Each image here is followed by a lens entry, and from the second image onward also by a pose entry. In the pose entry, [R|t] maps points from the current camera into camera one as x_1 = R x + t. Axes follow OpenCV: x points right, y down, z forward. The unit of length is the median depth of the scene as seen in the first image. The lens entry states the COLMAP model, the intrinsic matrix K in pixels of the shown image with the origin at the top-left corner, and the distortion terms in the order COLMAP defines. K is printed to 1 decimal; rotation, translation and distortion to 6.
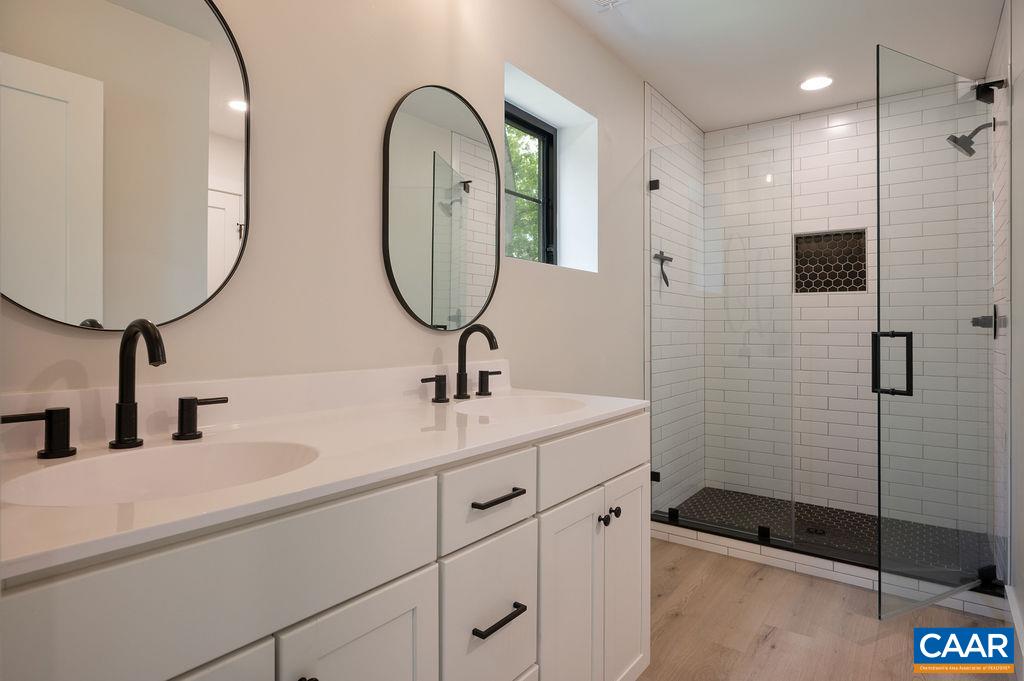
lens RADIAL K [[576.2, 0, 513.1], [0, 576.2, 317.9], [0, 0, 1]] dist [0.019489, 0.001342]
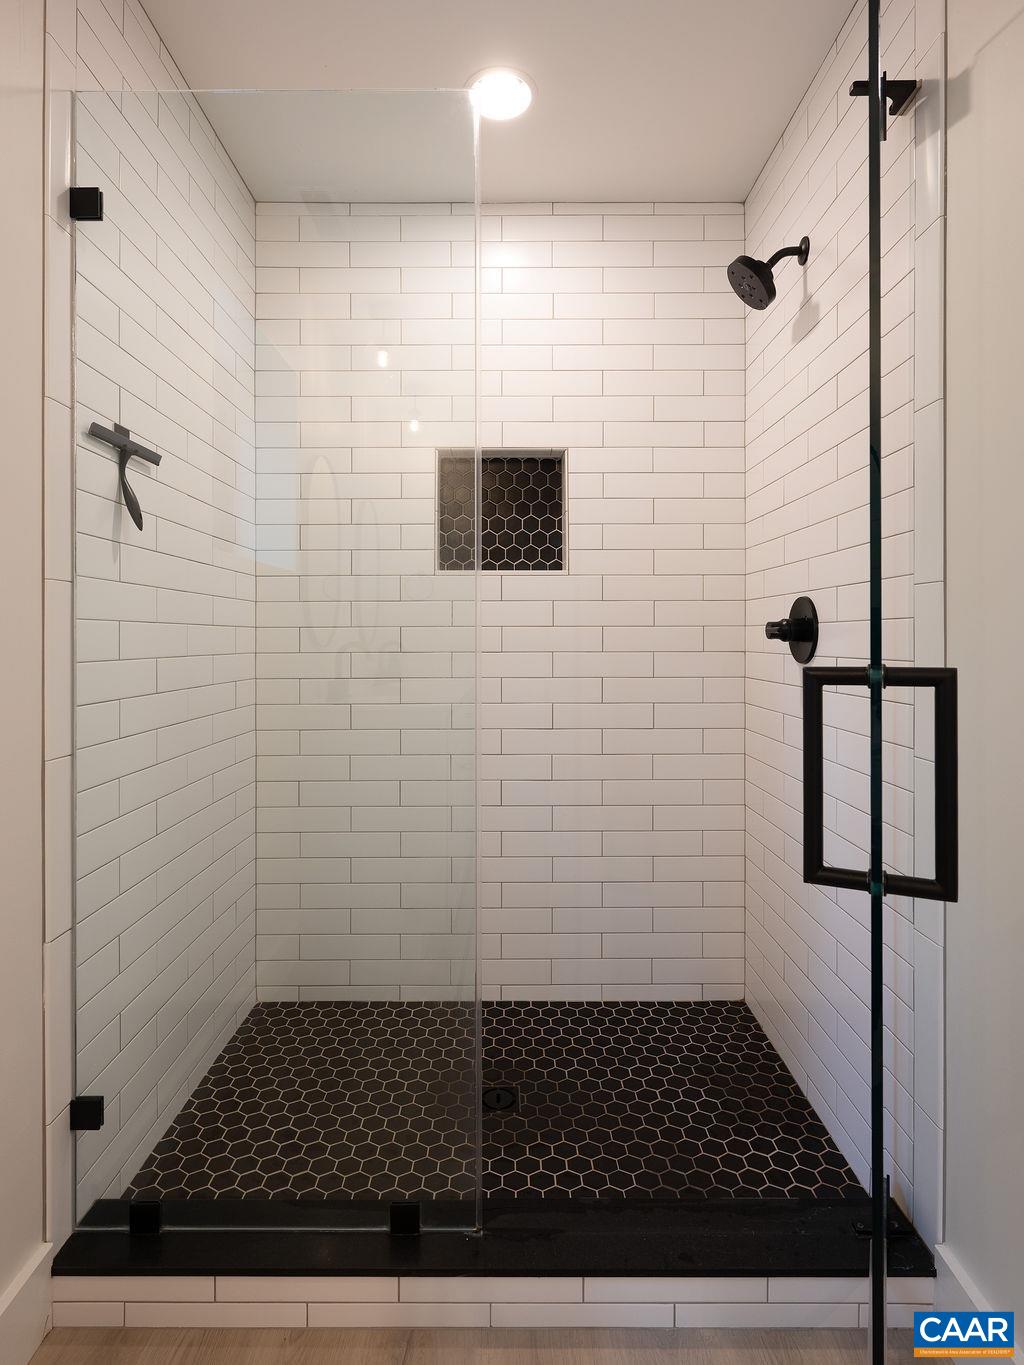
lens RADIAL K [[704.9, 0, 510.9], [0, 704.9, 630.1], [0, 0, 1]] dist [-0.000146, -0.010239]
pose [[0.803276, -0.001895, 0.595604, 0.192786], [-0.002969, 0.999970, 0.007187, 0.002636], [-0.595599, -0.007541, 0.803246, 0.520841]]
